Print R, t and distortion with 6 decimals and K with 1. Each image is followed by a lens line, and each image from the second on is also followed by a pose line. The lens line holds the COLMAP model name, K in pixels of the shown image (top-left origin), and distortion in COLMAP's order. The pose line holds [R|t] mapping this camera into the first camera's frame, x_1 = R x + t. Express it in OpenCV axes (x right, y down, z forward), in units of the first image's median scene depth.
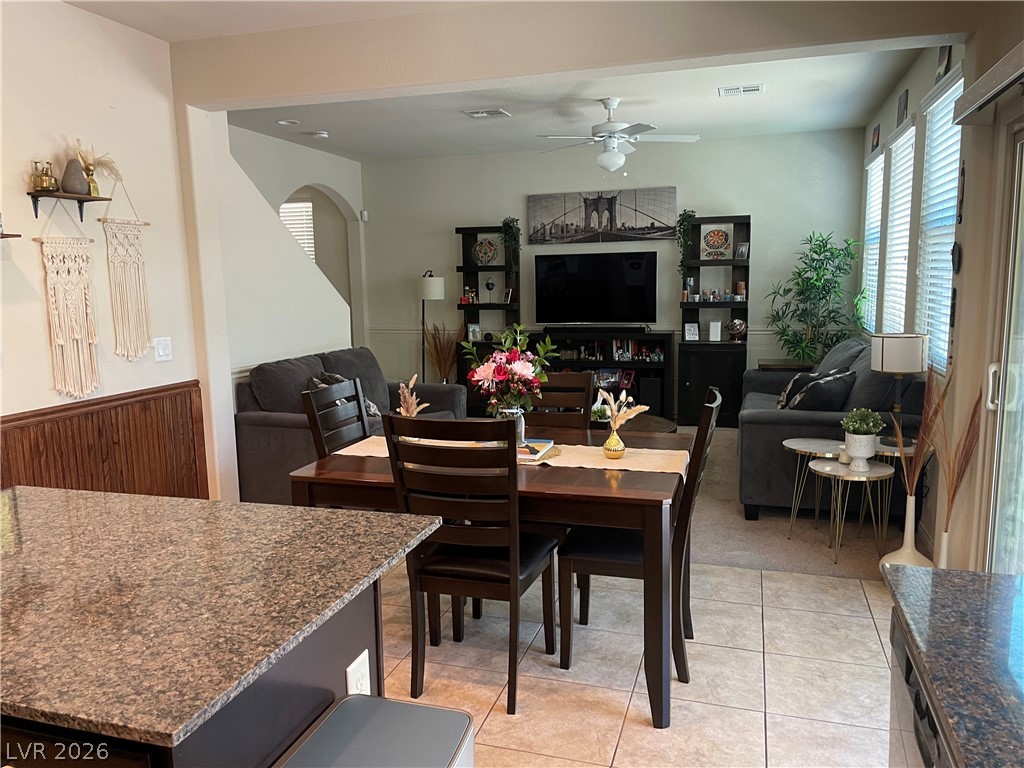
lens RADIAL K [[770.5, 0, 504.8], [0, 770.5, 385.1], [0, 0, 1]] dist [0.080201, -0.091453]
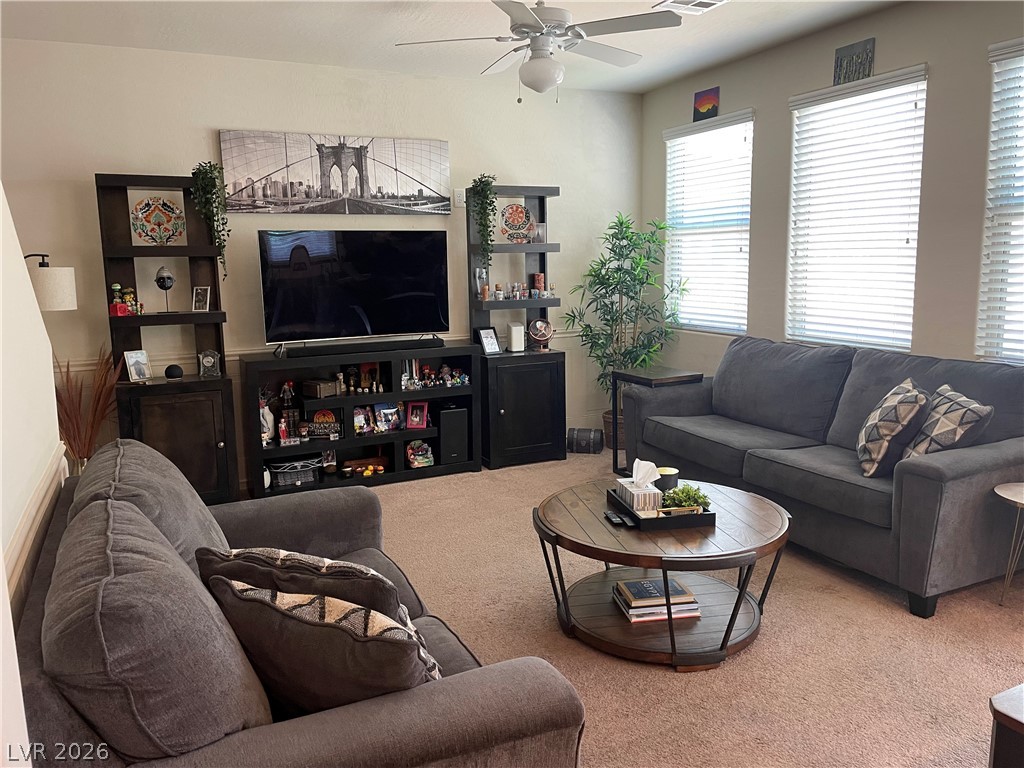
lens RADIAL K [[770.5, 0, 514.1], [0, 770.5, 379.6], [0, 0, 1]] dist [0.080201, -0.091453]
pose [[0.725366, -0.103059, 0.680605, -0.265110], [0.100506, 0.993990, 0.043397, -0.066130], [-0.680987, 0.036927, 0.731364, 0.475837]]
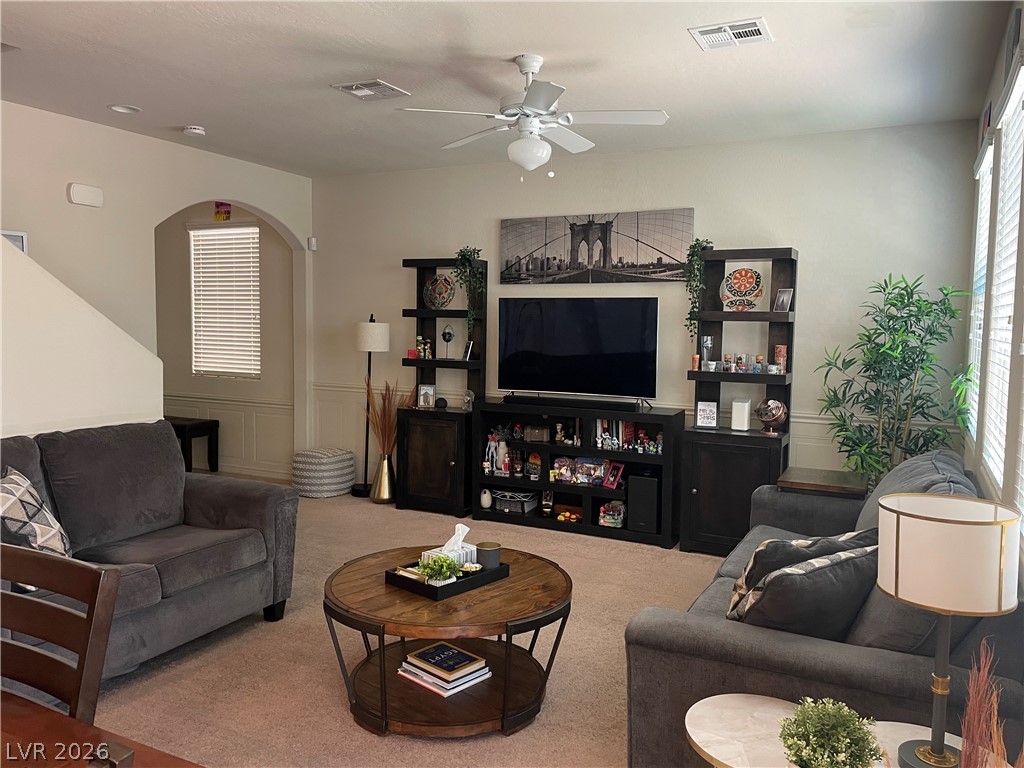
lens RADIAL K [[770.5, 0, 509.2], [0, 770.5, 378.0], [0, 0, 1]] dist [0.080201, -0.091453]
pose [[0.985663, 0.045514, -0.162474, 0.190853], [-0.056218, 0.996498, -0.061903, -0.051718], [0.159087, 0.070149, 0.984769, 0.309716]]
